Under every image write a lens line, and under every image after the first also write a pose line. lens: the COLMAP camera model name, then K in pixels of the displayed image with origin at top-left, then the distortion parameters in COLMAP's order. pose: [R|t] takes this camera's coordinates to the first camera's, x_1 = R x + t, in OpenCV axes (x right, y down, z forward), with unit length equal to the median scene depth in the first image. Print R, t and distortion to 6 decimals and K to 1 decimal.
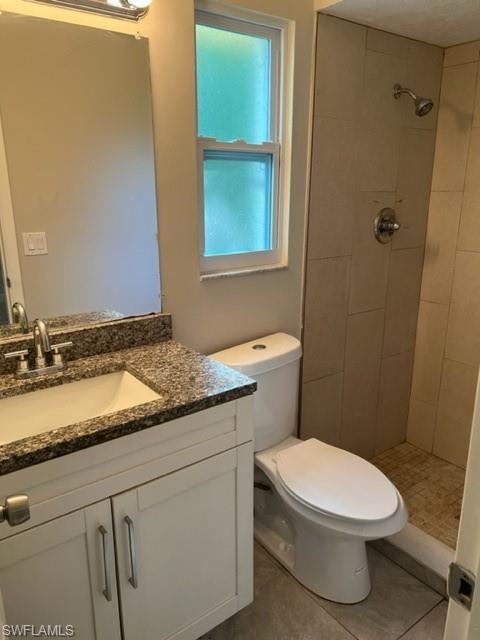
lens RADIAL K [[476.8, 0, 240.0], [0, 476.8, 320.0], [0, 0, 1]] dist [0.072510, -0.105834]
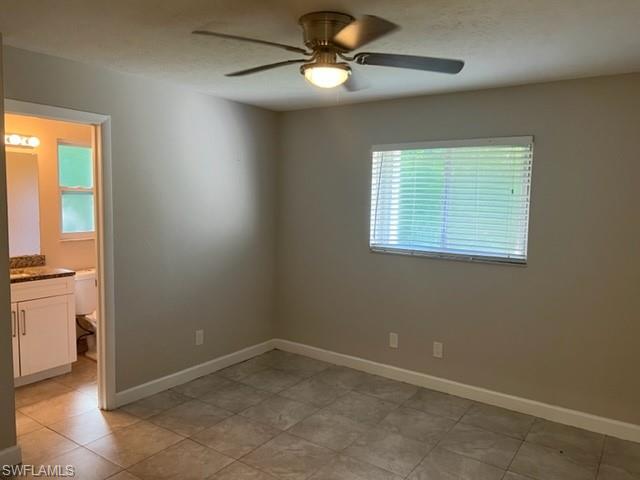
lens RADIAL K [[476.8, 0, 315.6], [0, 476.8, 243.2], [0, 0, 1]] dist [0.072510, -0.105834]
pose [[0.949213, -0.005120, 0.314593, 0.359566], [0.059605, 0.984688, -0.163819, 0.380417], [-0.308937, 0.174251, 0.934984, -1.593576]]
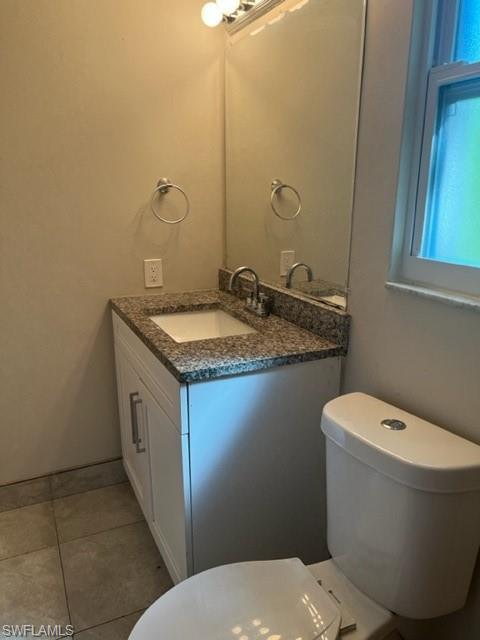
lens RADIAL K [[476.8, 0, 240.0], [0, 476.8, 320.0], [0, 0, 1]] dist [0.072510, -0.105834]
pose [[-0.208526, 0.254411, -0.944347, 0.599185], [-0.264182, 0.915028, 0.304848, -0.186909], [0.941661, 0.313048, -0.123596, 0.862665]]
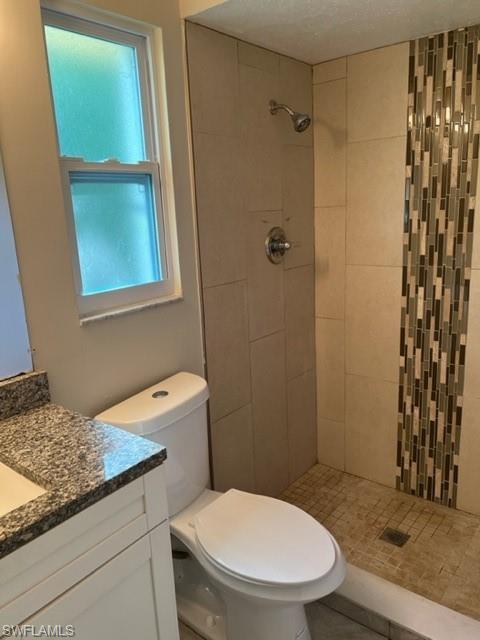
lens RADIAL K [[476.8, 0, 240.0], [0, 476.8, 320.0], [0, 0, 1]] dist [0.072510, -0.105834]
pose [[0.967046, -0.100718, 0.233834, -0.008868], [0.110380, 0.993479, -0.028570, -0.036167], [-0.229431, 0.053439, 0.971857, 0.118800]]
